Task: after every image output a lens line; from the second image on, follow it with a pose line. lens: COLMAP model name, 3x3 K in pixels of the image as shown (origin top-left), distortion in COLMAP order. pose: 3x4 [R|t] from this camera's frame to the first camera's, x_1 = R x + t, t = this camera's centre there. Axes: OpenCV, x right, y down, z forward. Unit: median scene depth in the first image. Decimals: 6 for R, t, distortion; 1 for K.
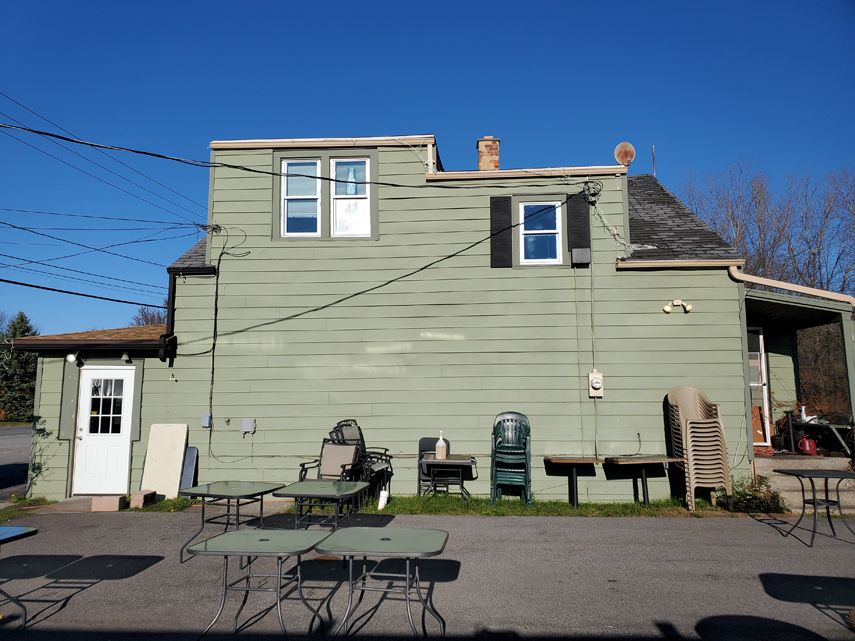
lens RADIAL K [[651.1, 0, 427.1], [0, 651.1, 321.2], [0, 0, 1]] dist [0.008223, 0.002740]
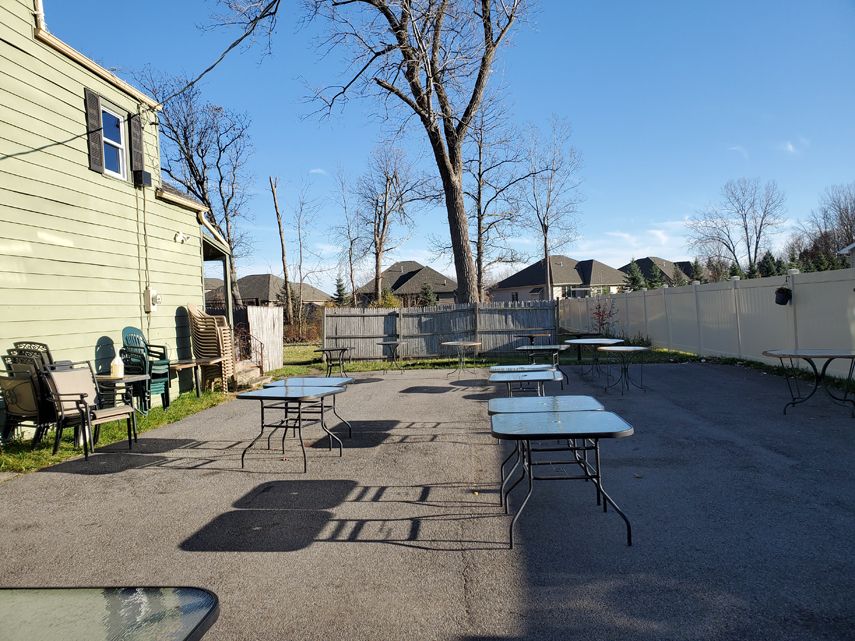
lens RADIAL K [[651.1, 0, 427.6], [0, 651.1, 318.4], [0, 0, 1]] dist [0.008223, 0.002740]
pose [[-0.014828, -0.014579, 0.999784, -0.808320], [-0.090435, 0.995815, 0.013179, 0.067931], [-0.995792, -0.090220, -0.016084, 0.530703]]
